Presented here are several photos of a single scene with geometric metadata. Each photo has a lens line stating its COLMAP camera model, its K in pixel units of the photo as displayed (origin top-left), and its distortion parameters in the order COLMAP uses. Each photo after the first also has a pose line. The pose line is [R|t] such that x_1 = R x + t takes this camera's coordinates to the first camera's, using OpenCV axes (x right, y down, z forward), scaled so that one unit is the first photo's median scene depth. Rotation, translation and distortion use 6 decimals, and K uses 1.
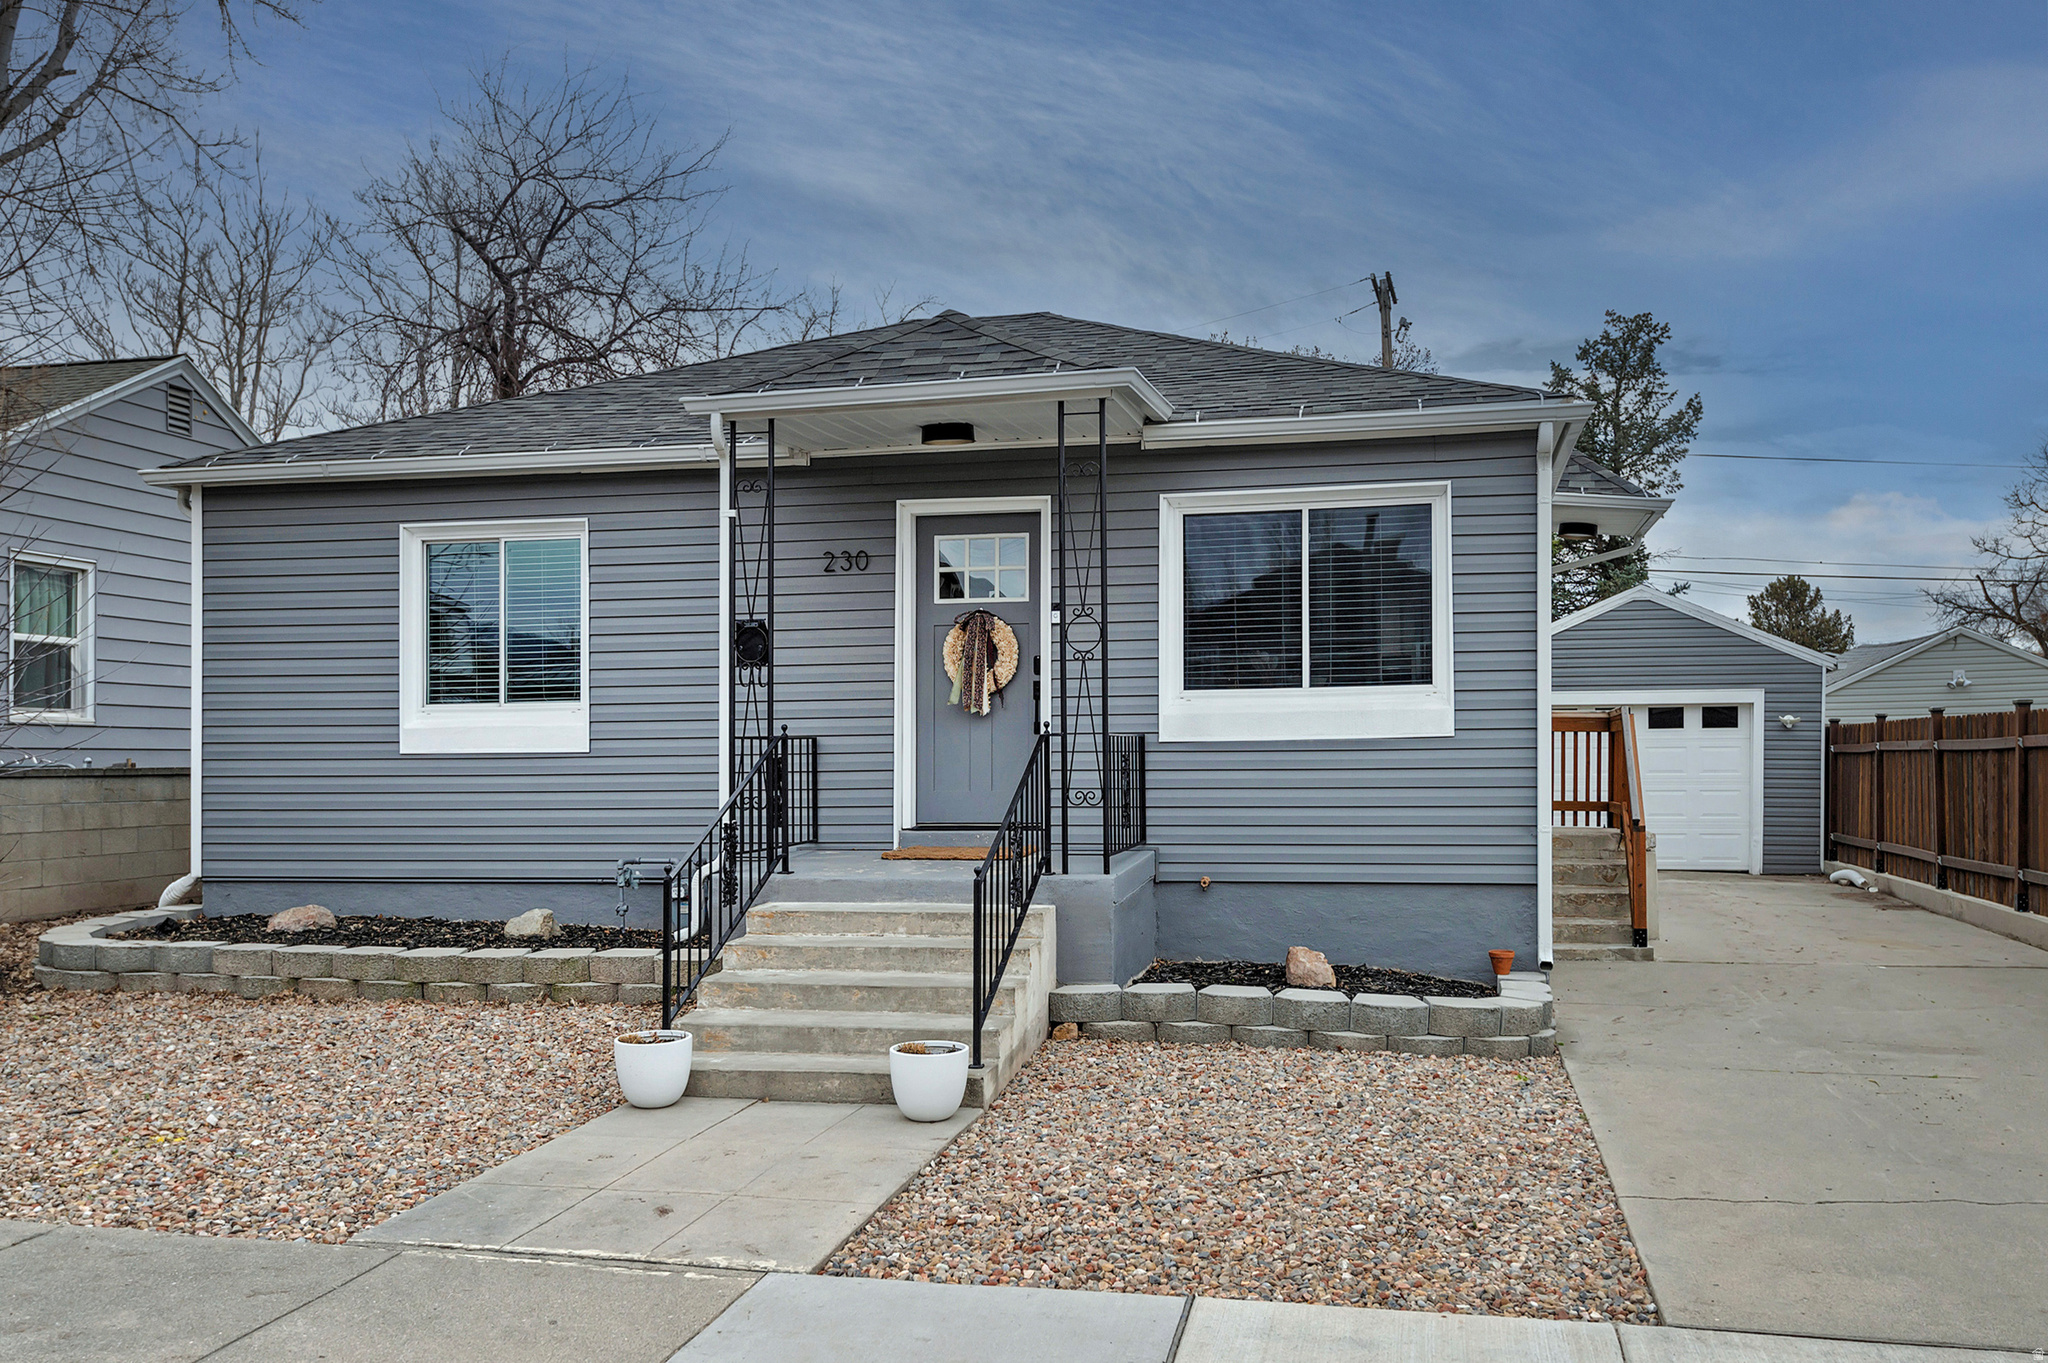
lens RADIAL K [[1547.2, 0, 1026.9], [0, 1547.2, 756.1], [0, 0, 1]] dist [0.025010, -0.006574]
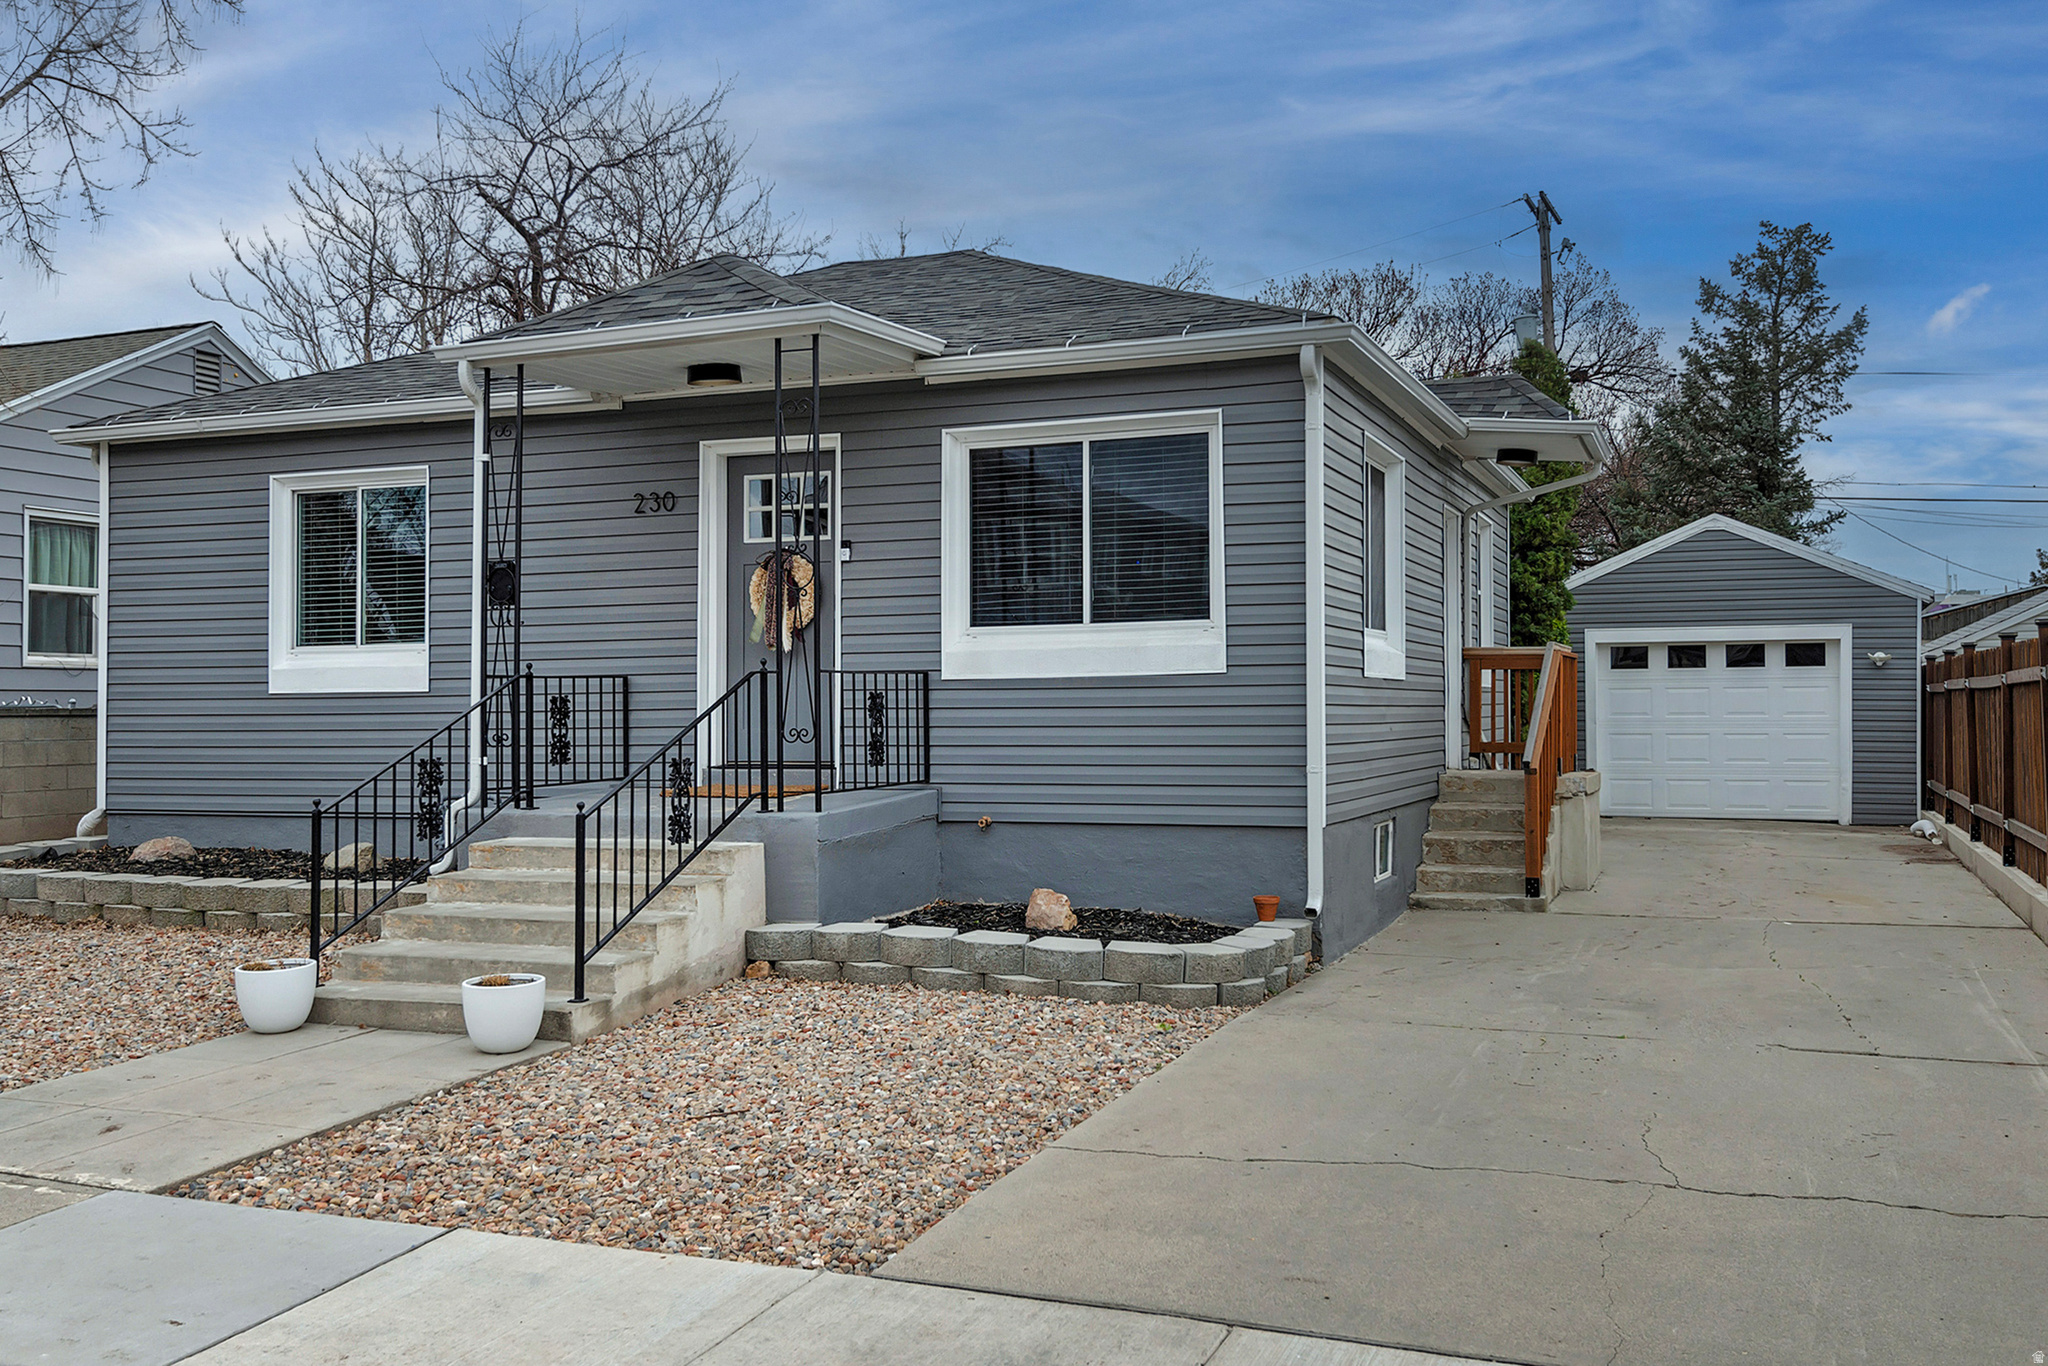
lens RADIAL K [[1563.1, 0, 1024.0], [0, 1563.1, 683.0], [0, 0, 1]] dist [0.021557, 0.006519]
pose [[0.990627, -0.002569, -0.136573, 0.280489], [0.001078, 0.999939, -0.010989, 0.003982], [0.136593, 0.010739, 0.990569, 0.020193]]
